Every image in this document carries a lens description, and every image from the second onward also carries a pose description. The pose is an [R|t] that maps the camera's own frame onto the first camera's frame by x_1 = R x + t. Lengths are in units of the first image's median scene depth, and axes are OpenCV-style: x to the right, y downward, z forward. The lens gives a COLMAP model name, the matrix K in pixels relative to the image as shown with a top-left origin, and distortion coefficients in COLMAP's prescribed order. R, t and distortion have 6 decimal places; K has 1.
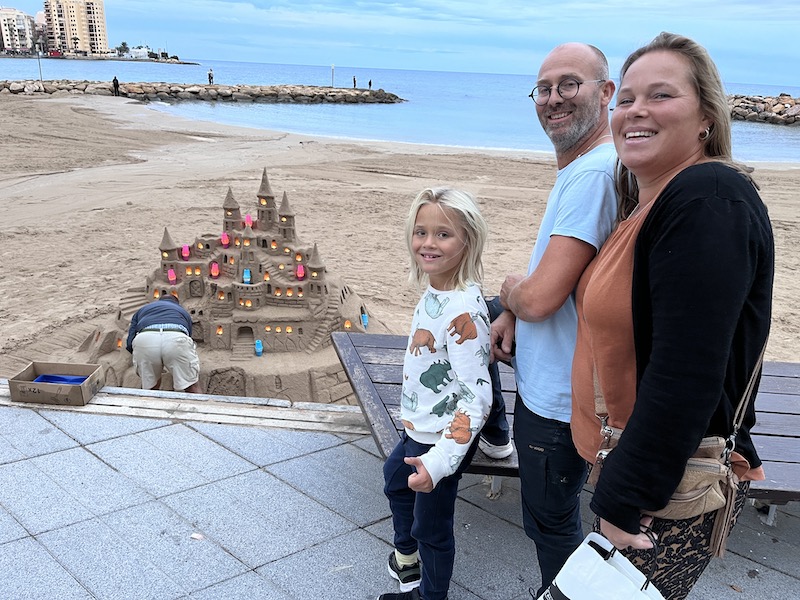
lens RADIAL K [[597.3, 0, 400.0], [0, 597.3, 300.0], [0, 0, 1]] dist [0.030869, -0.046042]
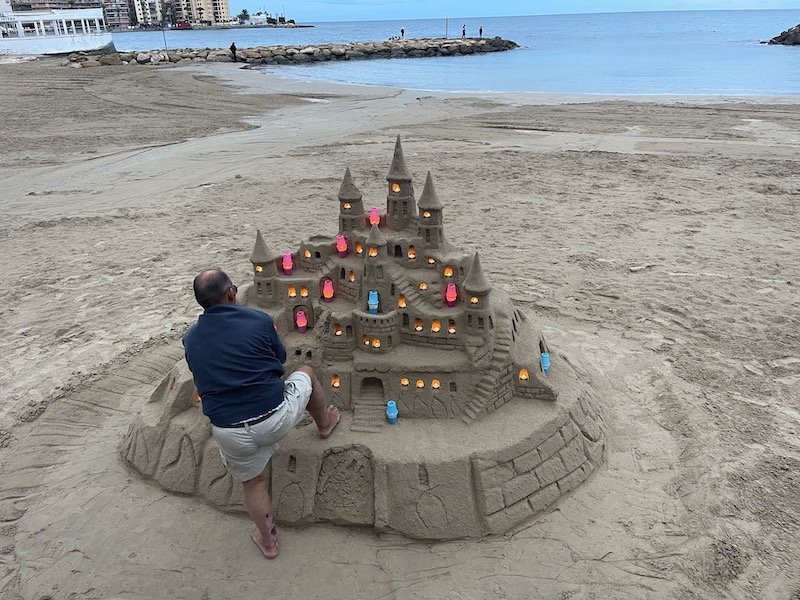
lens RADIAL K [[612.1, 0, 400.0], [0, 612.1, 300.0], [0, 0, 1]] dist [0.029741, 0.001197]
pose [[0.982418, 0.008138, -0.186516, -0.093748], [0.003541, 0.998058, 0.062196, -0.080498], [0.186660, -0.061763, 0.980481, 0.316111]]
